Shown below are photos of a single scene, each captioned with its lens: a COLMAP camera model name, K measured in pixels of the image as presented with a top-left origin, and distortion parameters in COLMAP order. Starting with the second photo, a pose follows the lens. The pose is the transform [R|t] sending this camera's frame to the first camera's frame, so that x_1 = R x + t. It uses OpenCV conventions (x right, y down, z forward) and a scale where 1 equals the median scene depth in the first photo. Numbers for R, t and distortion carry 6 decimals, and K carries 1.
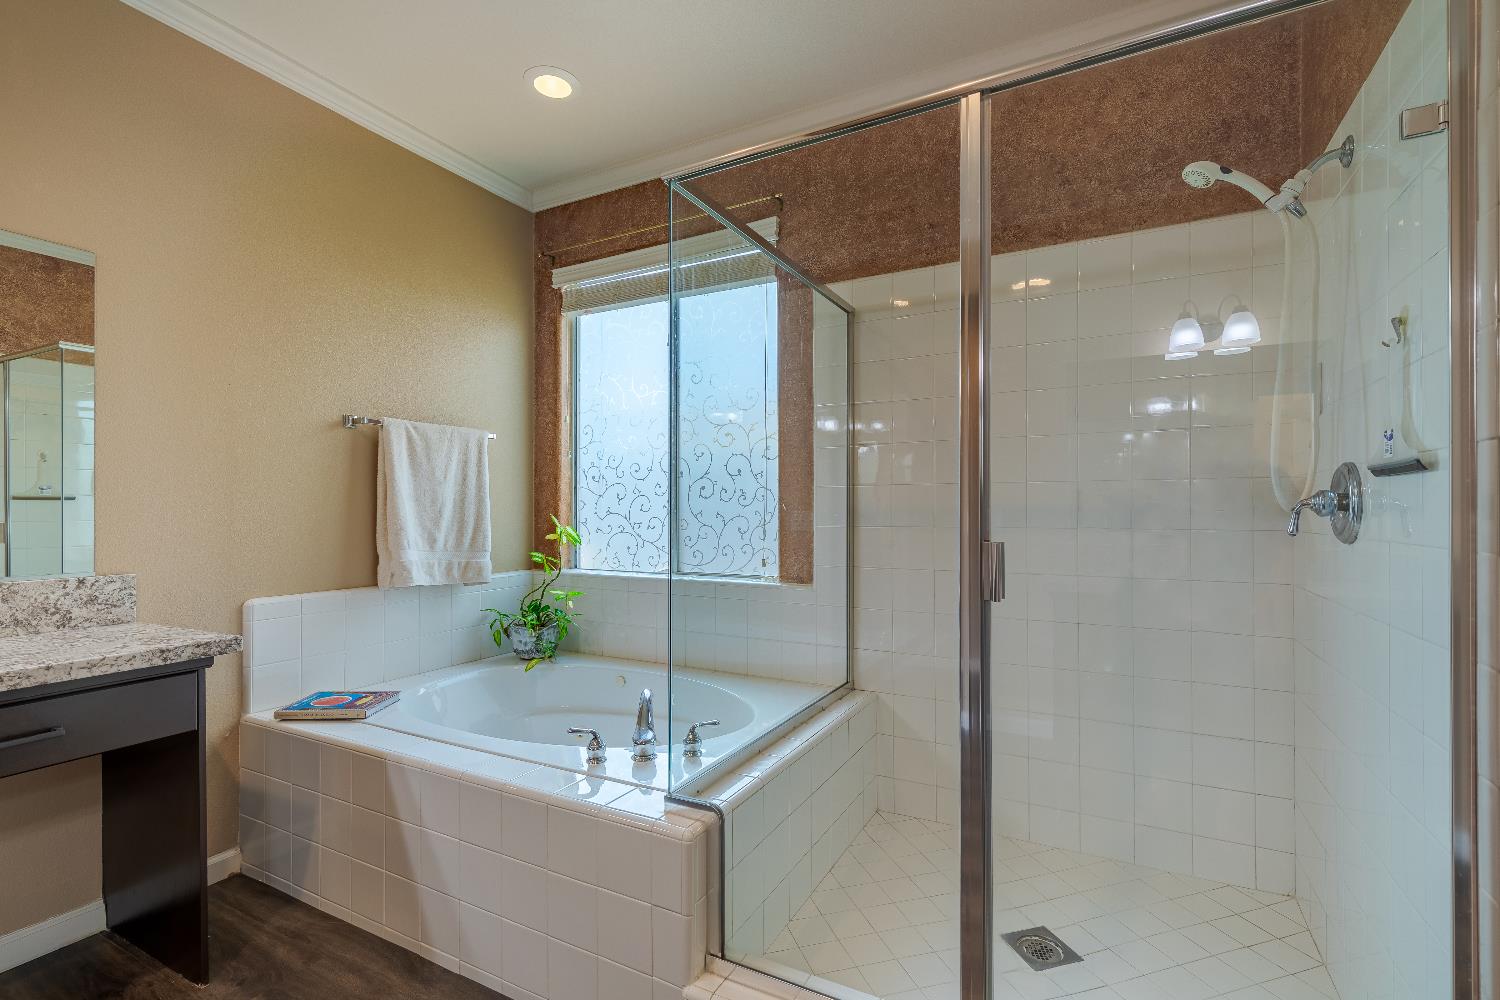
lens RADIAL K [[680.7, 0, 756.1], [0, 680.7, 508.0], [0, 0, 1]] dist [0.006628, -0.001067]
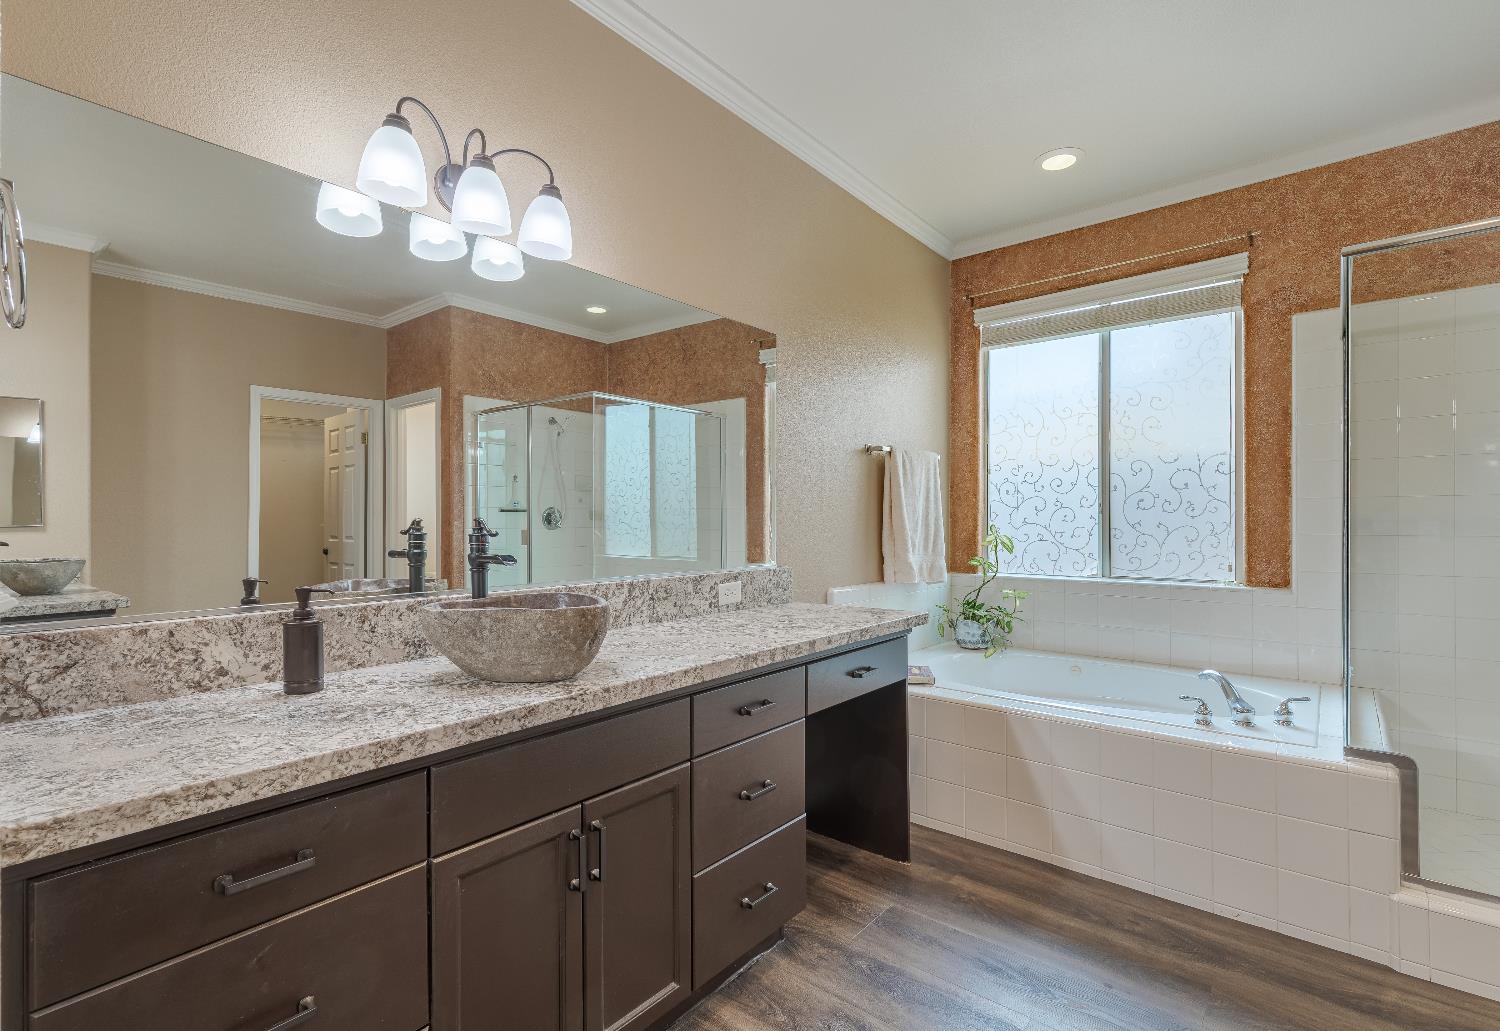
lens RADIAL K [[695.1, 0, 741.1], [0, 695.1, 522.8], [0, 0, 1]] dist [0.011142, 0.000161]
pose [[0.976977, 0.001008, -0.213340, -0.472728], [0.000036, 0.999988, 0.004888, 0.001238], [0.213342, -0.004783, 0.976966, -0.248511]]
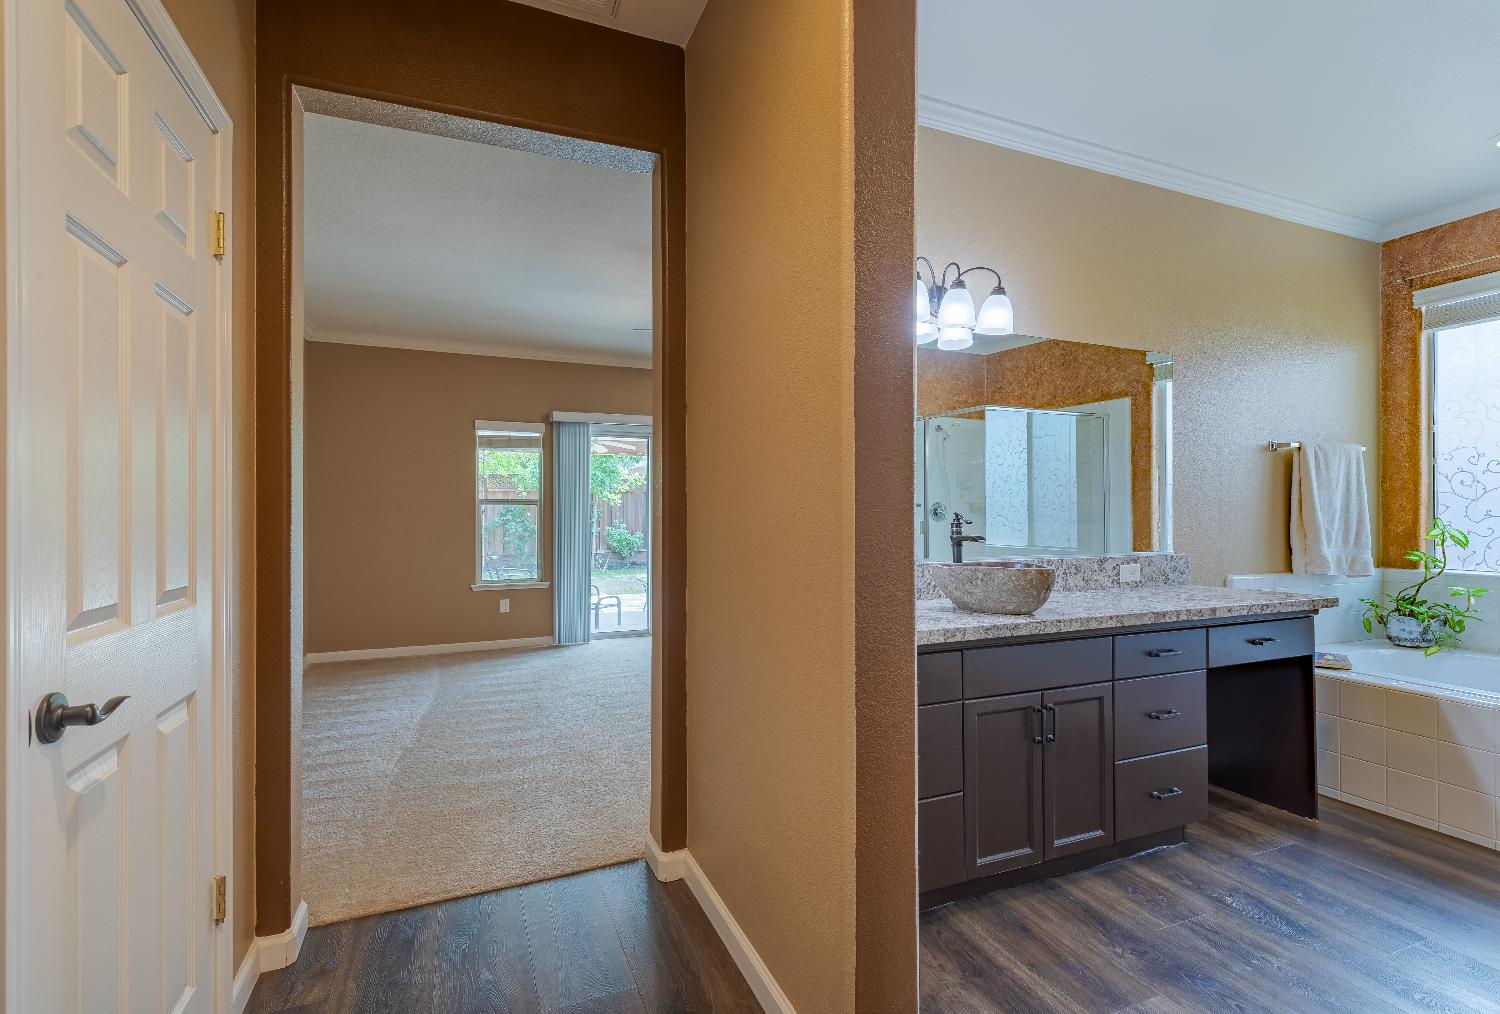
lens RADIAL K [[680.7, 0, 745.0], [0, 680.7, 512.7], [0, 0, 1]] dist [0.006628, -0.001067]
pose [[0.764056, -0.001019, -0.645149, -0.448338], [0.001483, 0.999999, 0.000176, 0.000045], [0.645148, -0.001091, 0.764057, -0.571484]]
